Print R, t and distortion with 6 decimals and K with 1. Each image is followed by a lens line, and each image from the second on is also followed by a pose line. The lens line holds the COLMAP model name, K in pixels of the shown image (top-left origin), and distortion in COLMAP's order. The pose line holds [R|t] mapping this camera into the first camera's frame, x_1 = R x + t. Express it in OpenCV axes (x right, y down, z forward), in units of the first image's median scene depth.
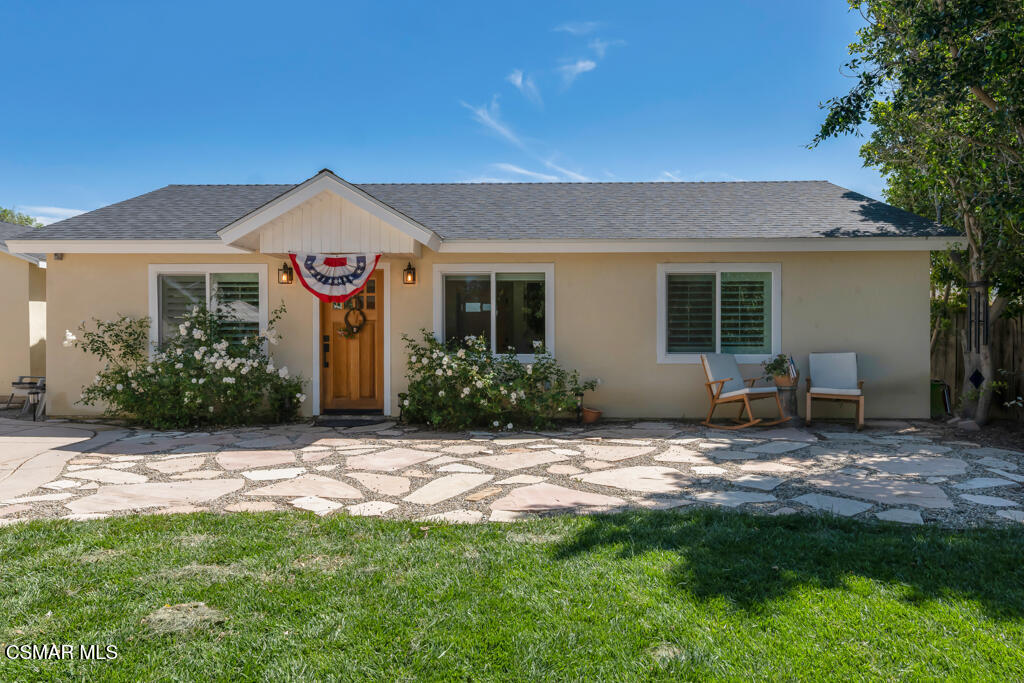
lens RADIAL K [[608.1, 0, 512.0], [0, 608.1, 341.5], [0, 0, 1]] dist [-0.001130, 0.000410]
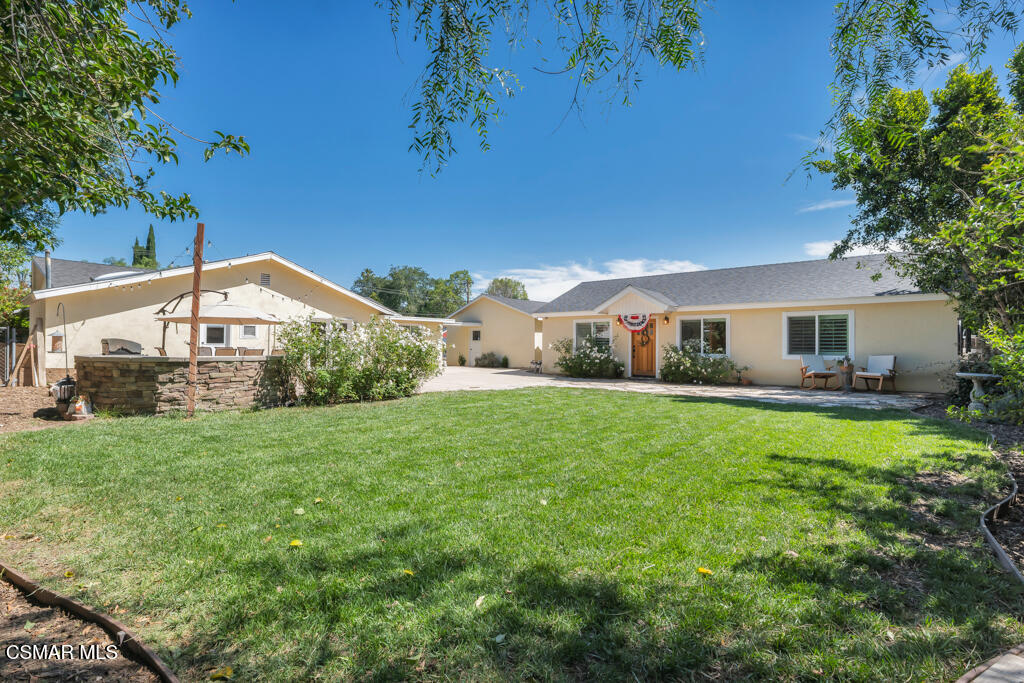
lens RADIAL K [[457.3, 0, 512.0], [0, 457.3, 341.5], [0, 0, 1]] dist [-0.001558, -0.000517]
pose [[0.785776, -0.001060, -0.618510, 0.488642], [-0.012051, 0.999782, -0.017025, 0.012813], [0.618393, 0.020831, 0.785592, -0.835469]]
